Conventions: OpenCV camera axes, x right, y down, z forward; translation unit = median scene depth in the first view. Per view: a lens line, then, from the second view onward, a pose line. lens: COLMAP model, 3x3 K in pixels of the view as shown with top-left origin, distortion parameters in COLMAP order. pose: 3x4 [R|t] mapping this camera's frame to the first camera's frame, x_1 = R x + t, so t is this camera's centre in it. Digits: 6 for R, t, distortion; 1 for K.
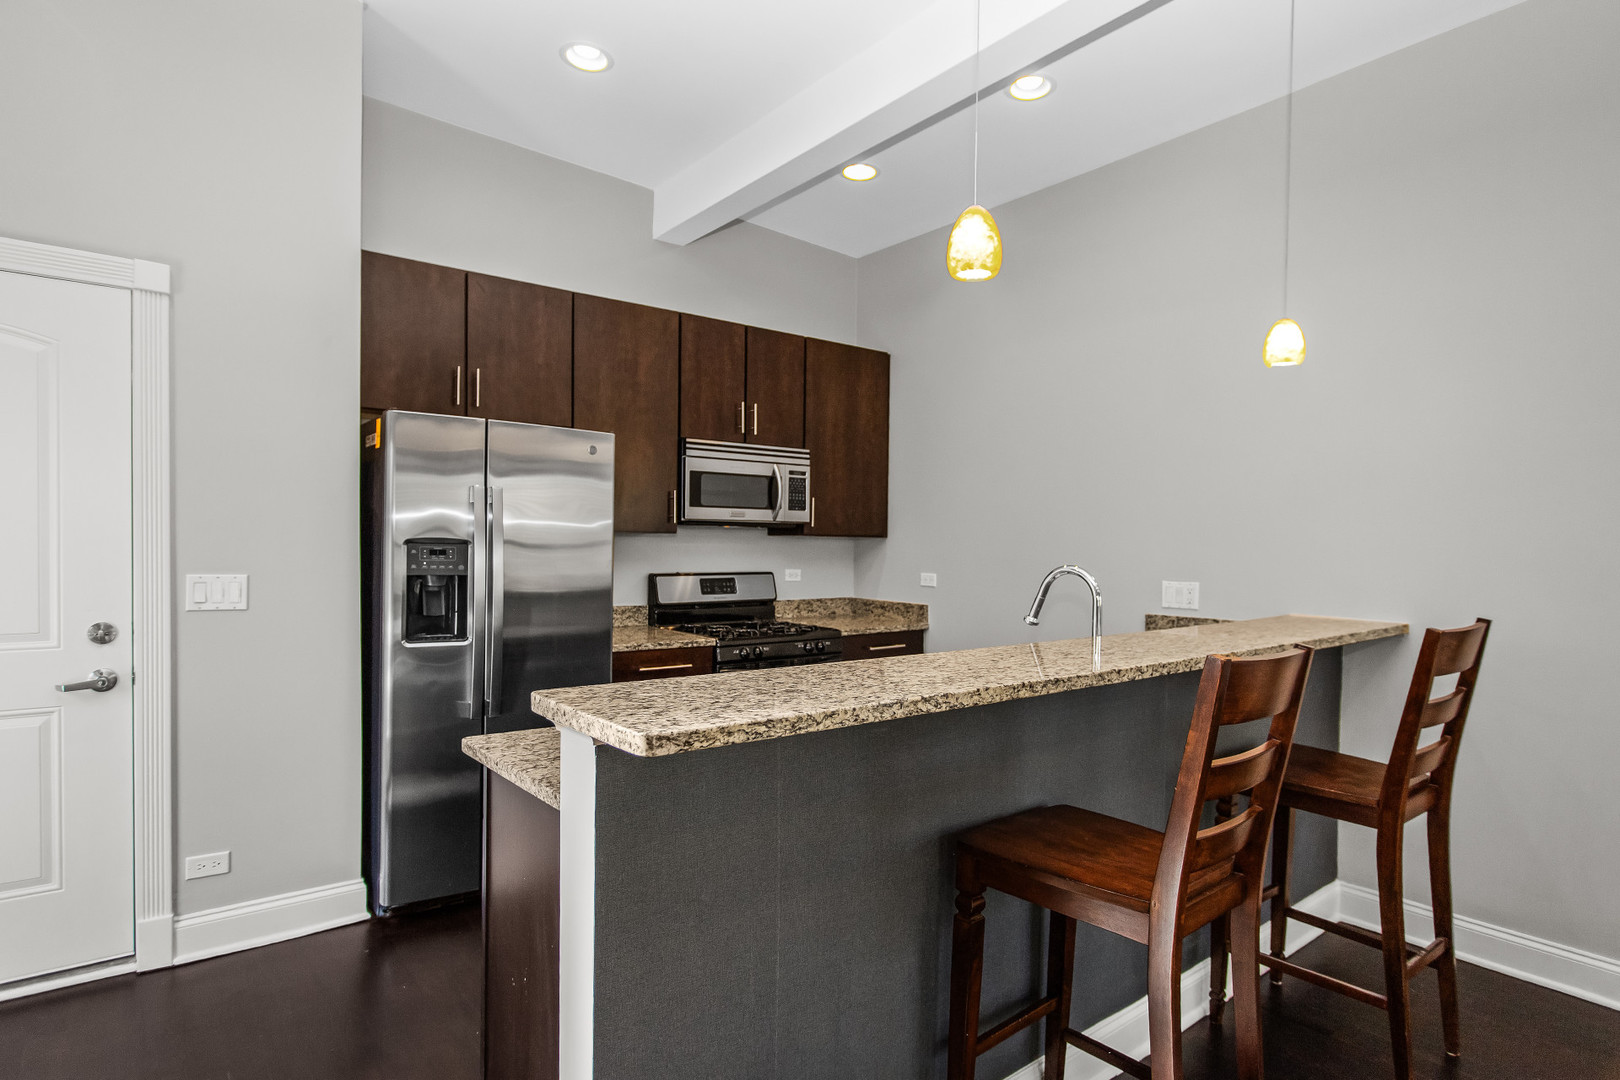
lens RADIAL K [[869.9, 0, 800.8], [0, 869.9, 553.1], [0, 0, 1]] dist [-0.005720, 0.002822]
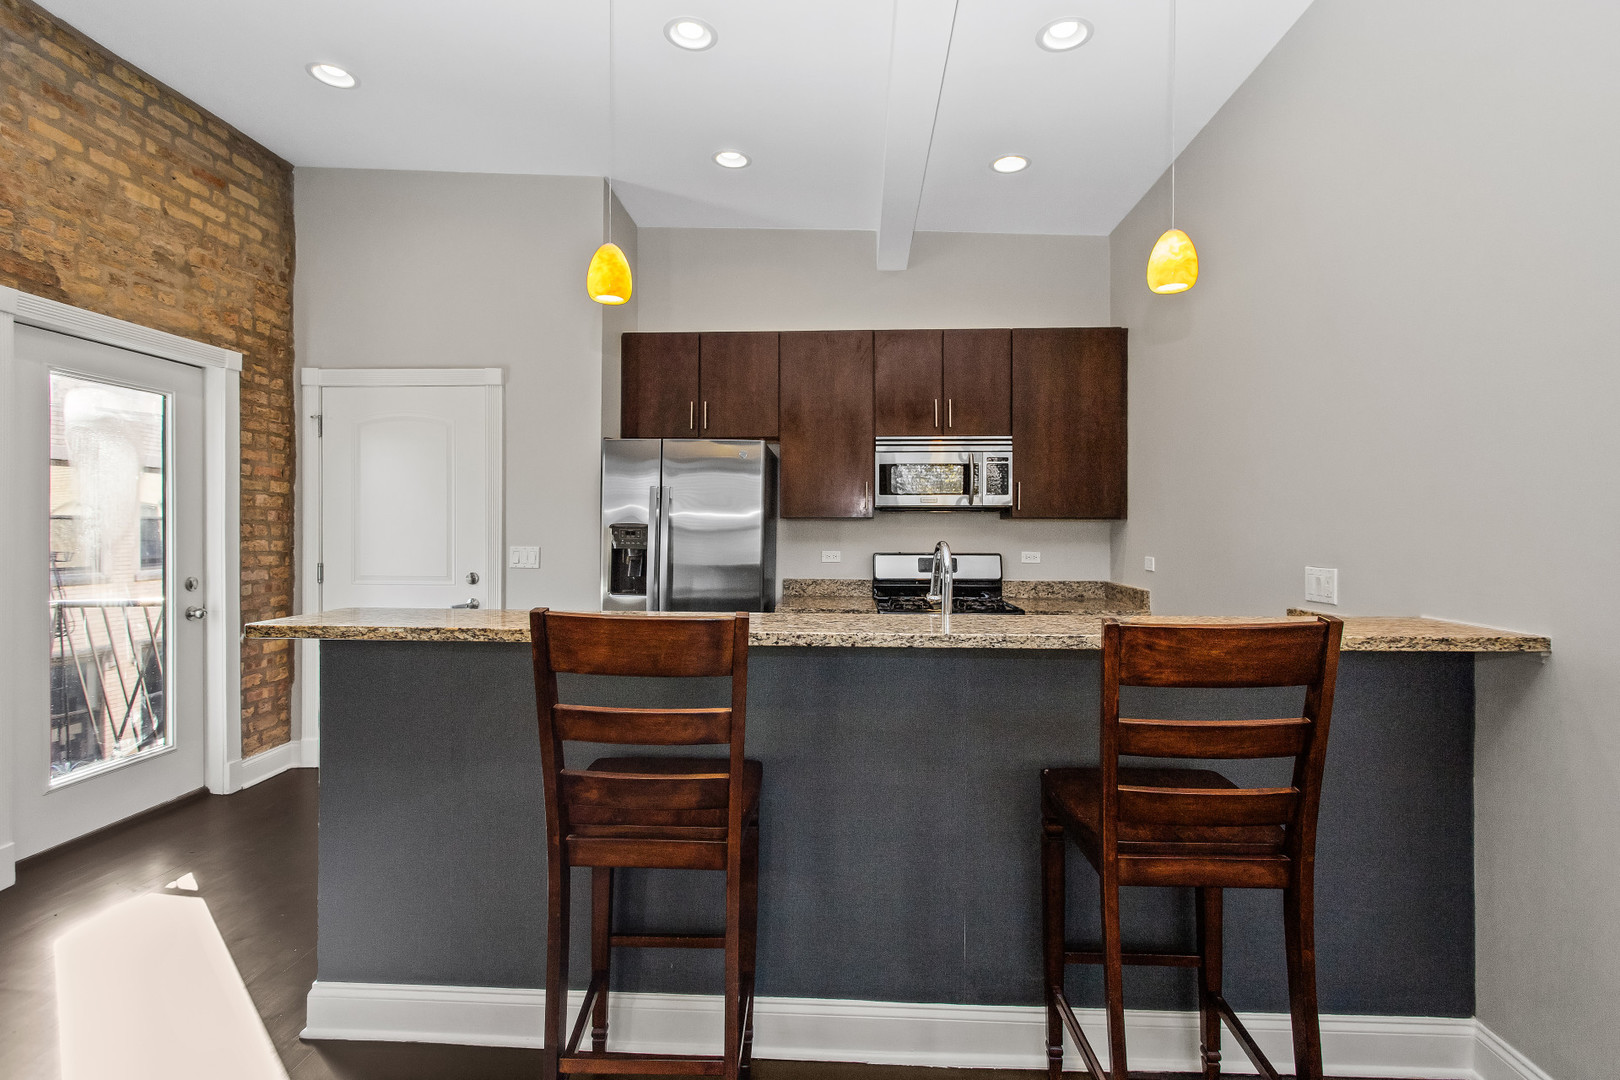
lens RADIAL K [[780.9, 0, 811.1], [0, 780.9, 534.5], [0, 0, 1]] dist [0.005066, 0.001561]
pose [[0.744916, -0.004960, -0.667140, 0.558848], [-0.002311, 0.999947, -0.010015, 0.010942], [0.667154, 0.009002, 0.744865, 0.179453]]
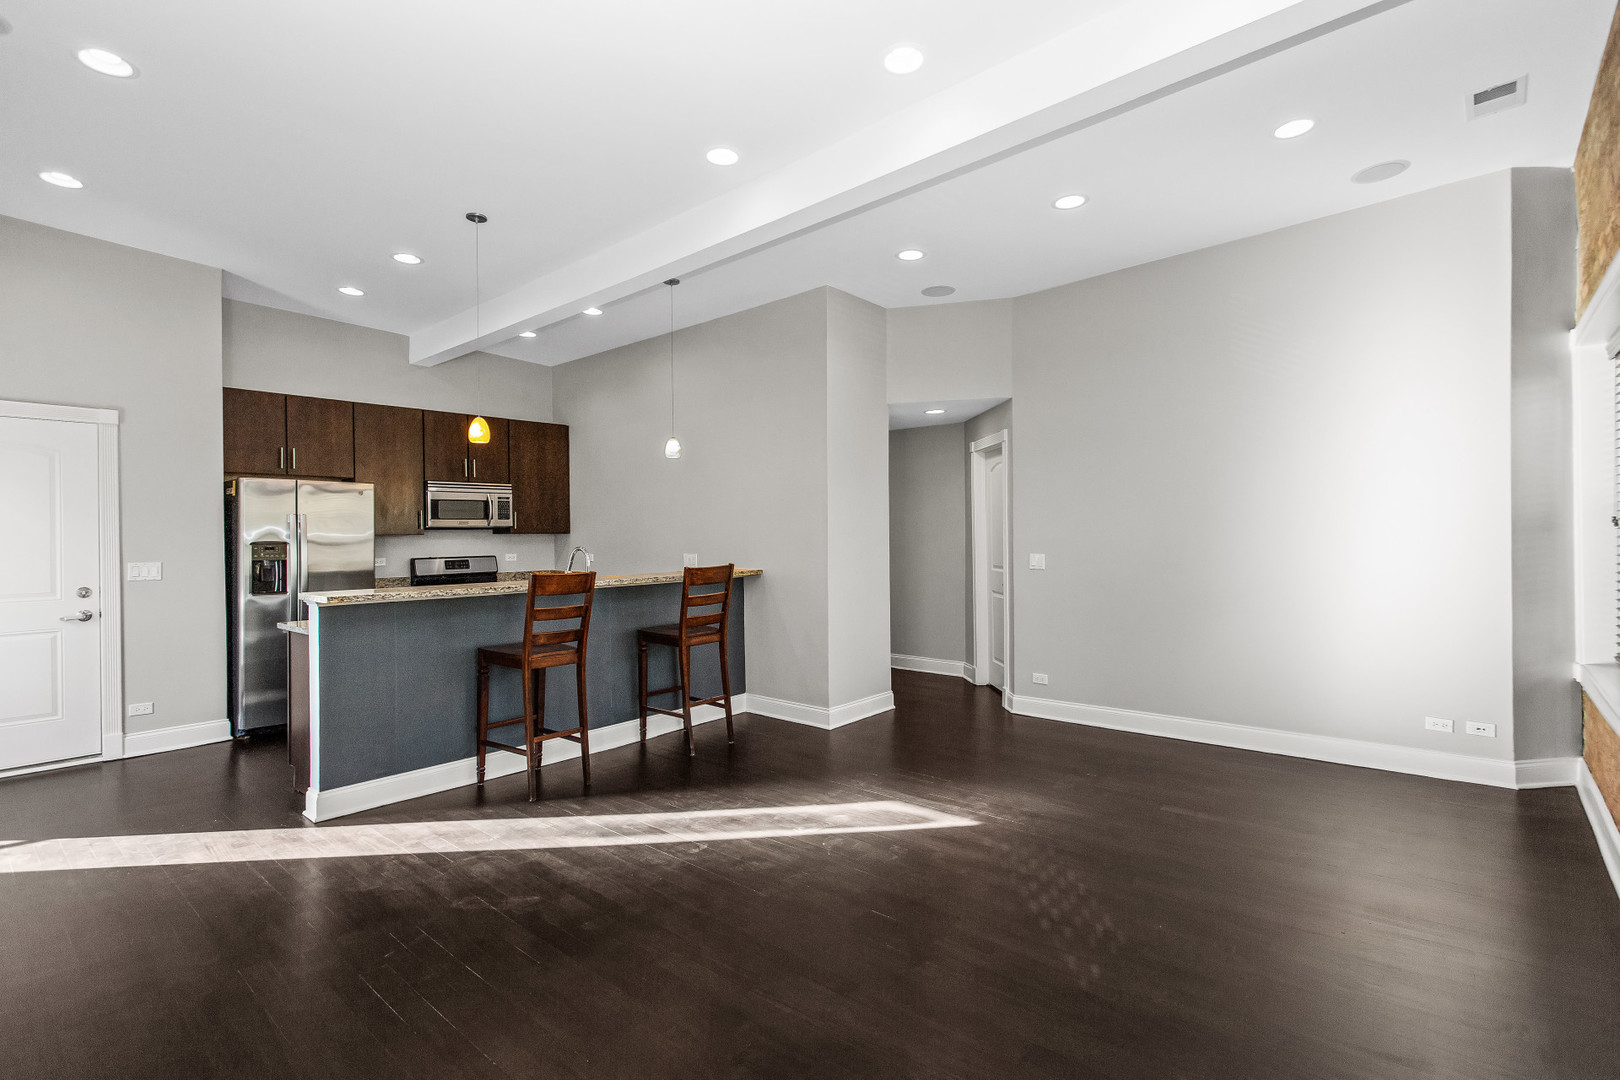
lens RADIAL K [[780.9, 0, 800.7], [0, 780.9, 529.5], [0, 0, 1]] dist [0.005066, 0.001561]
pose [[0.983712, -0.021714, 0.178433, 0.365823], [0.024524, 0.999607, -0.013557, 0.007817], [-0.178069, 0.017712, 0.983859, -0.778227]]
